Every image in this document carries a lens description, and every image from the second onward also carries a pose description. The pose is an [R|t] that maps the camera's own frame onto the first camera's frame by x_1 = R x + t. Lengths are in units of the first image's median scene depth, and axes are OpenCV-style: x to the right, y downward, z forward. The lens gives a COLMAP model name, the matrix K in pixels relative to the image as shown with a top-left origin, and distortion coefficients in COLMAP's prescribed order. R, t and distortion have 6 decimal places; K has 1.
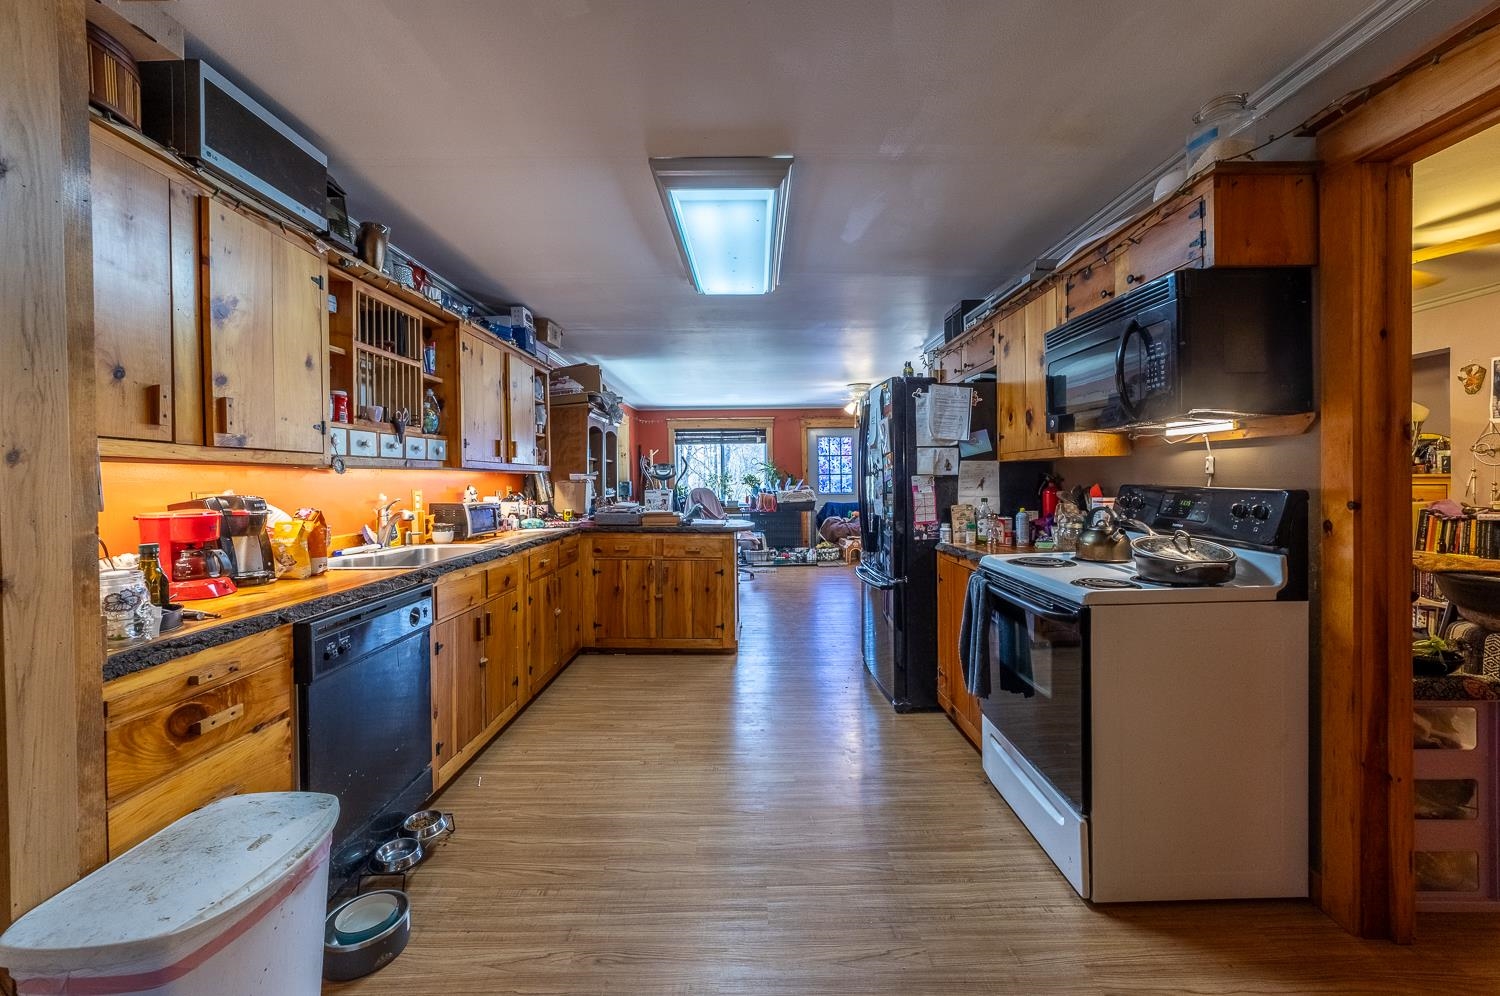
lens RADIAL K [[586.8, 0, 752.2], [0, 586.8, 483.6], [0, 0, 1]] dist [-0.000072, 0.000308]
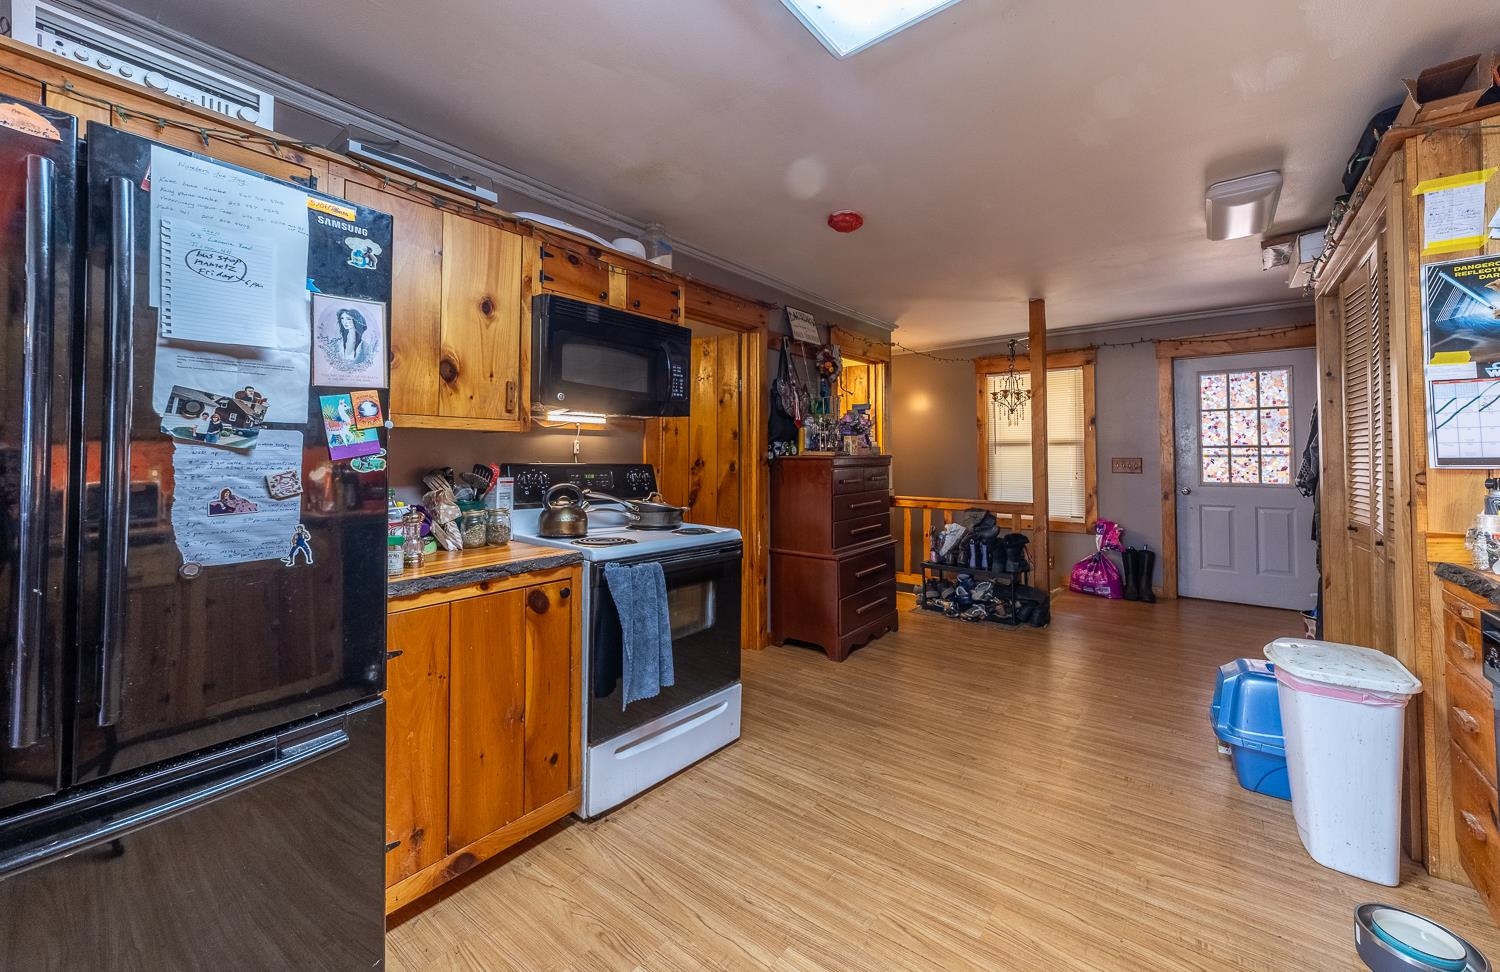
lens RADIAL K [[579.4, 0, 751.7], [0, 579.4, 449.3], [0, 0, 1]] dist [-0.001468, 0.004067]
pose [[-0.778015, 0.020022, 0.627927, -0.219160], [0.014510, 0.999798, -0.013902, -0.001857], [-0.628079, -0.001705, -0.778148, 1.141915]]
